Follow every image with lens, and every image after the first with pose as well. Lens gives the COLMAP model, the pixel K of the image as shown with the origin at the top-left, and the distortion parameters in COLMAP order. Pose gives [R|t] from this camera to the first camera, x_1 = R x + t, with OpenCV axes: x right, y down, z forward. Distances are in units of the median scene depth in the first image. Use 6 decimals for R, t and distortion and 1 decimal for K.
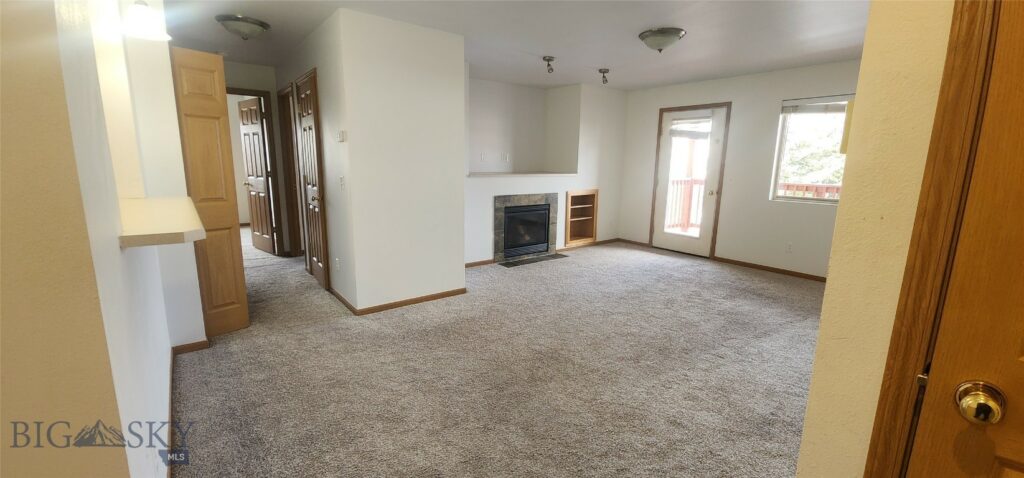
lens RADIAL K [[420.2, 0, 522.8], [0, 420.2, 242.2], [0, 0, 1]] dist [0.003344, -0.005664]
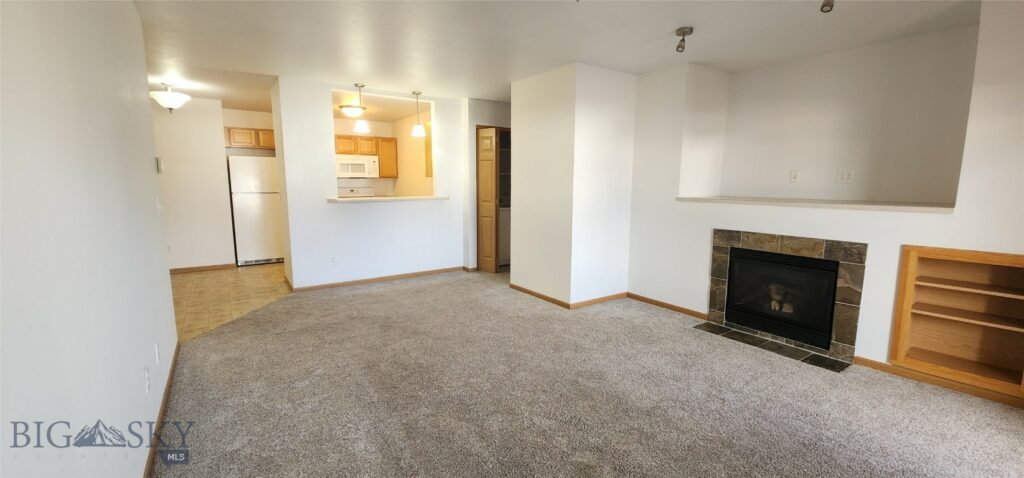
lens RADIAL K [[420.2, 0, 513.3], [0, 420.2, 238.5], [0, 0, 1]] dist [0.003344, -0.005664]
pose [[-0.078749, 0.115564, -0.990174, 0.667923], [-0.196964, 0.971875, 0.129093, -0.116608], [0.977243, 0.205195, -0.053772, 0.685609]]
